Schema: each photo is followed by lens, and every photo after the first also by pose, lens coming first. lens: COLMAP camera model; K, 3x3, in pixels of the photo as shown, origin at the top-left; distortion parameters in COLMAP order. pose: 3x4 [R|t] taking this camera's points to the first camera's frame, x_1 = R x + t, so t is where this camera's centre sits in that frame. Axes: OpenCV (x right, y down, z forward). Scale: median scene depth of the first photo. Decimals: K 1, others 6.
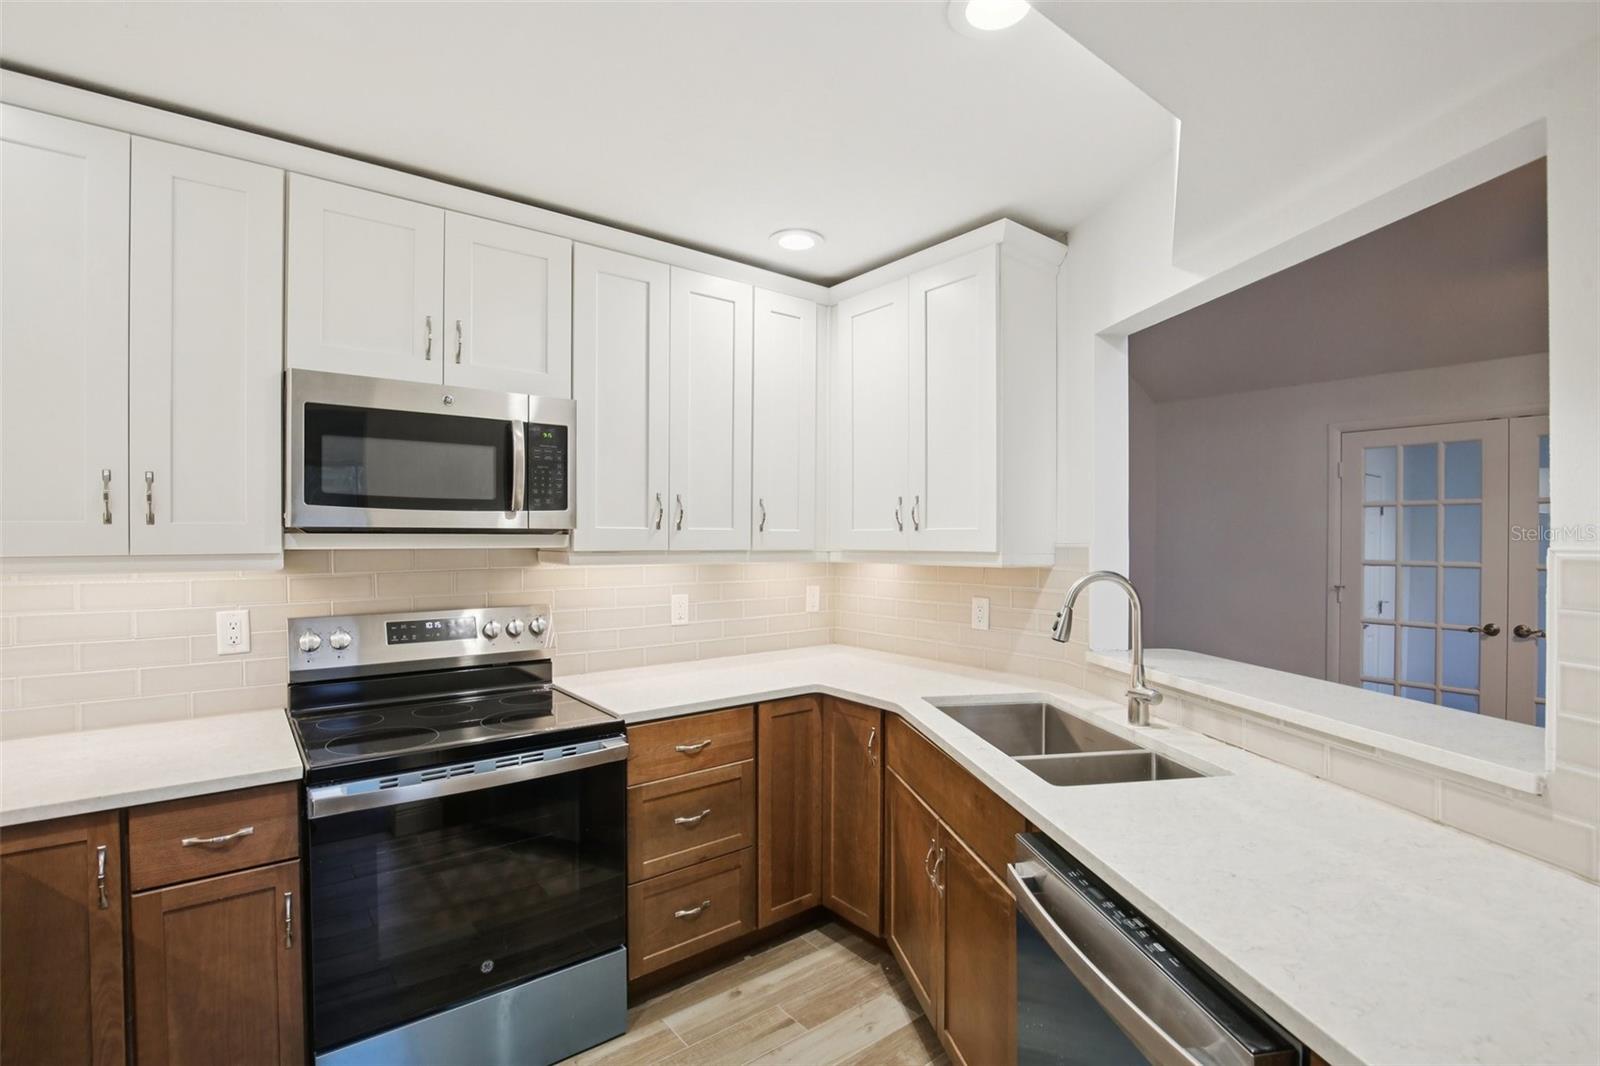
lens RADIAL K [[750.5, 0, 800.0], [0, 750.5, 533.0], [0, 0, 1]] dist [-0.019750, 0.000370]
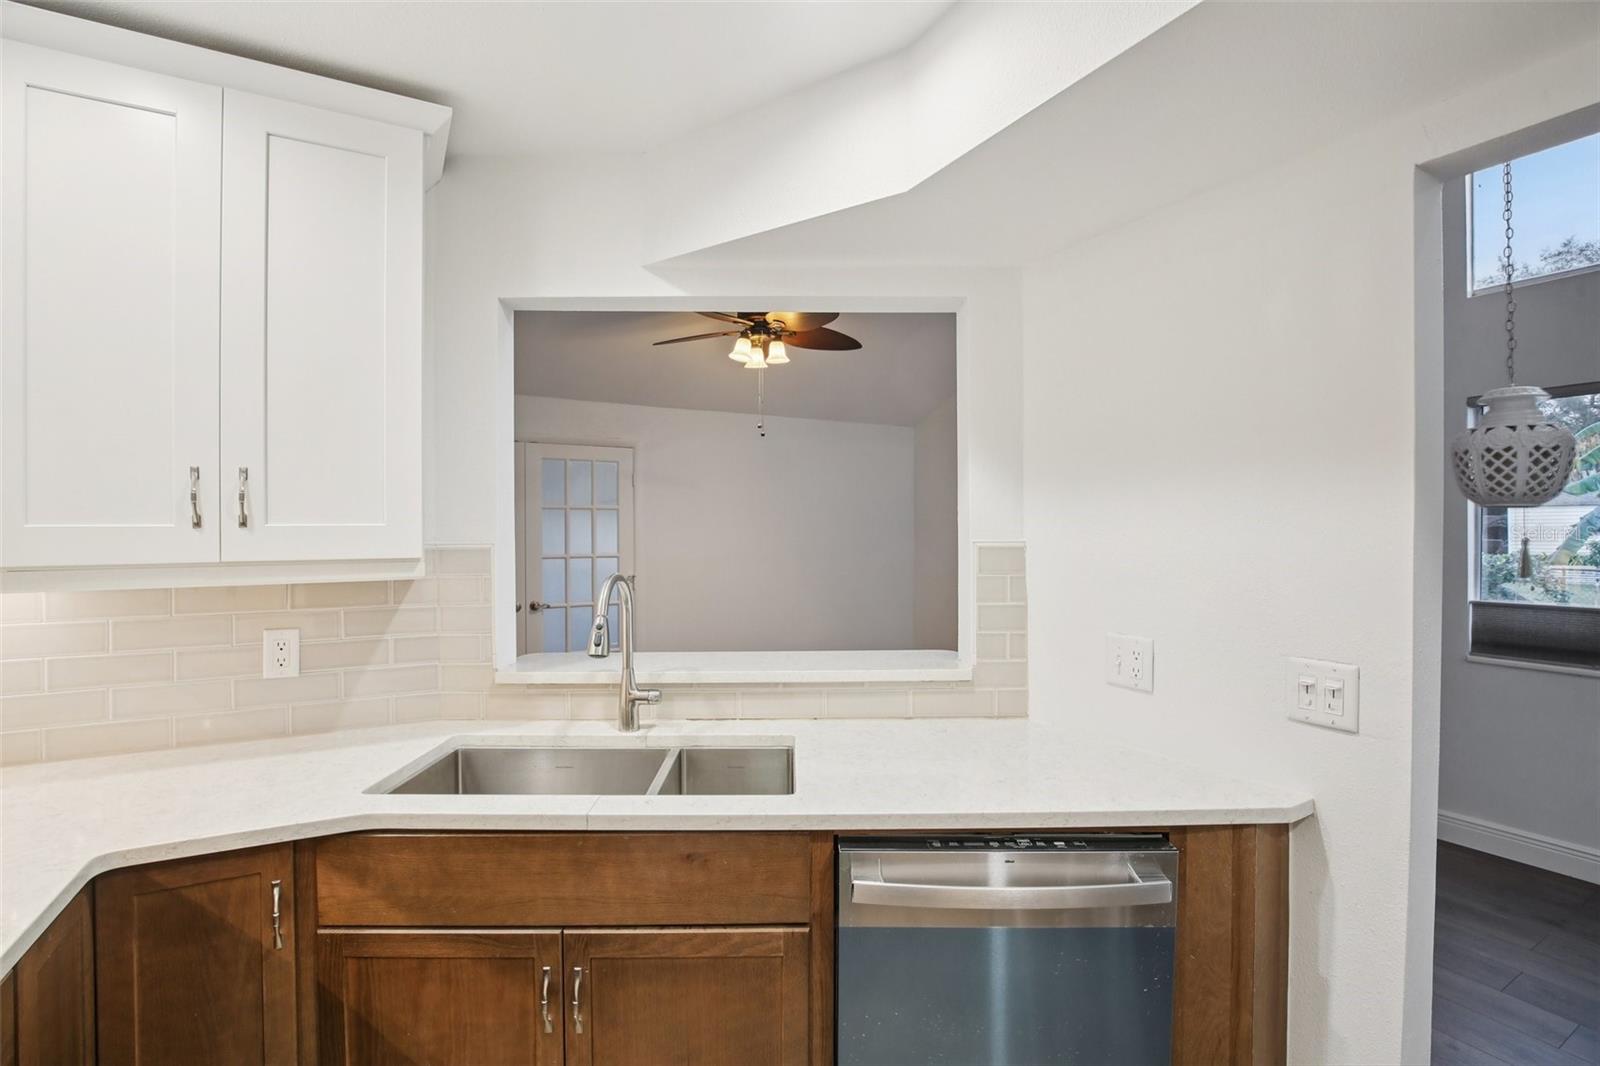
lens RADIAL K [[735.2, 0, 800.0], [0, 735.2, 533.0], [0, 0, 1]] dist [-0.028570, 0.001641]
pose [[0.156002, -0.004904, 0.987745, -0.325291], [-0.000327, 0.999987, 0.005016, -0.002022], [-0.987757, -0.001106, 0.155998, 0.465928]]
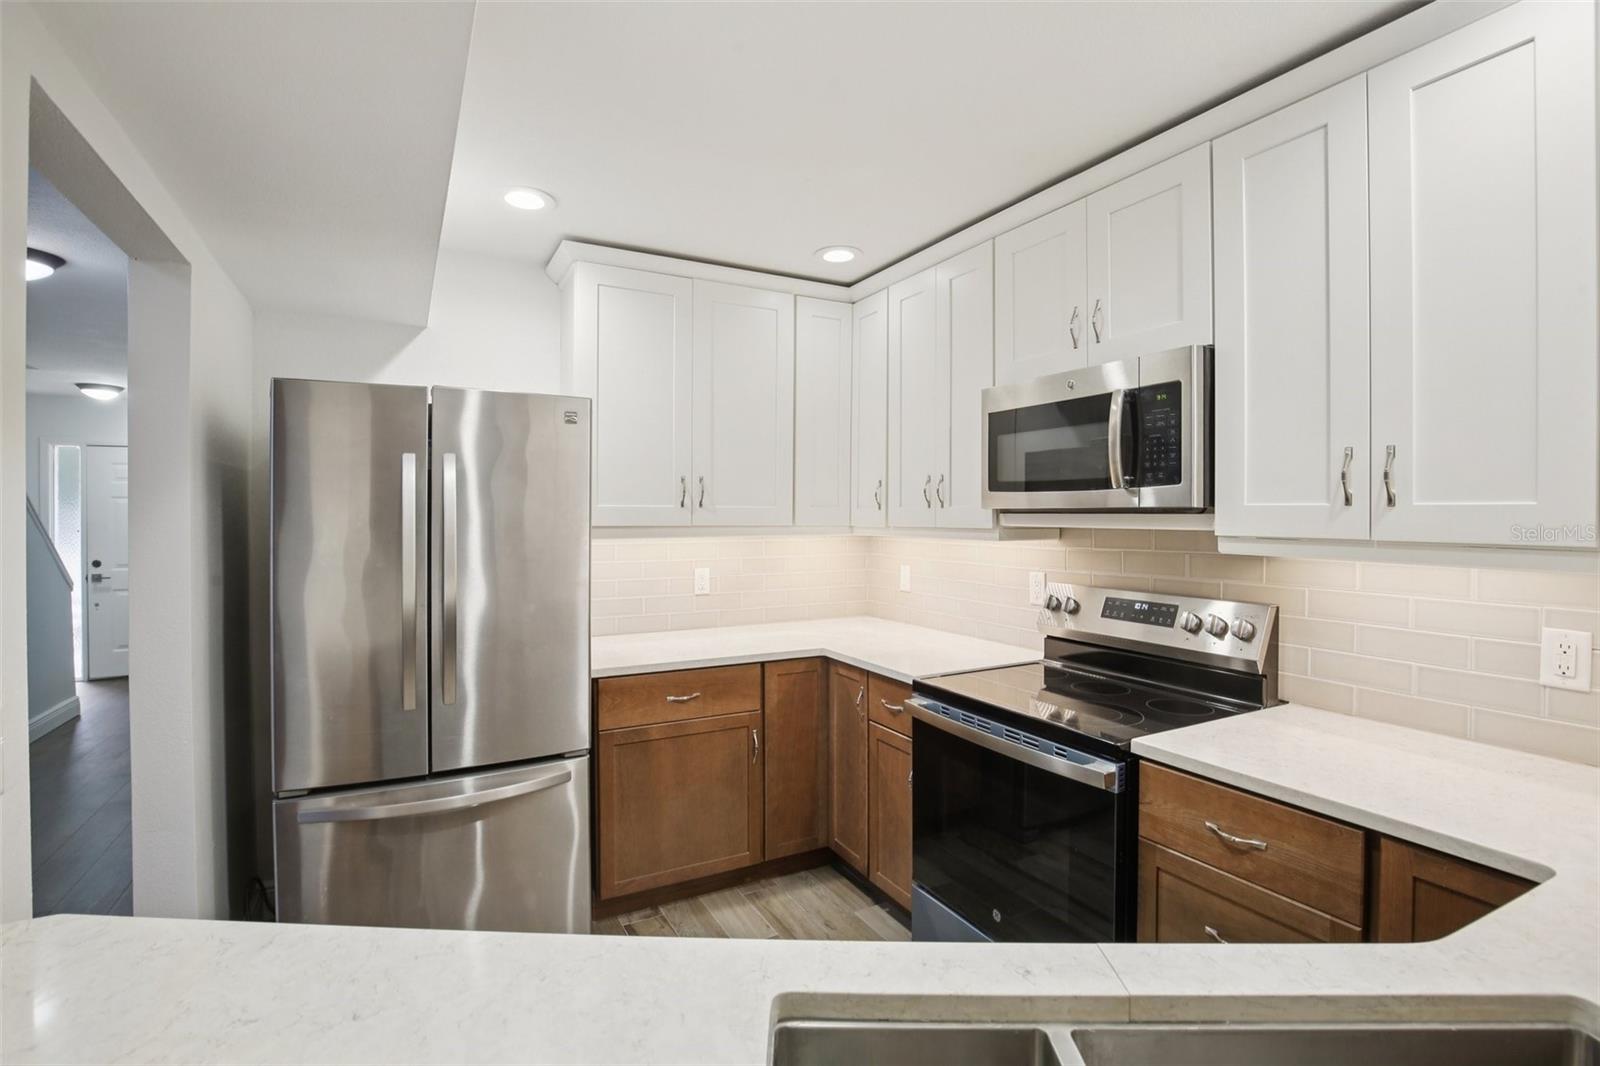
lens RADIAL K [[738.3, 0, 801.2], [0, 738.3, 517.0], [0, 0, 1]] dist [-0.021561, 0.000668]
pose [[-0.167567, -0.006022, -0.985842, 0.630106], [-0.004961, 0.999974, -0.005265, 0.013445], [0.985848, 0.004008, -0.167593, 0.840971]]
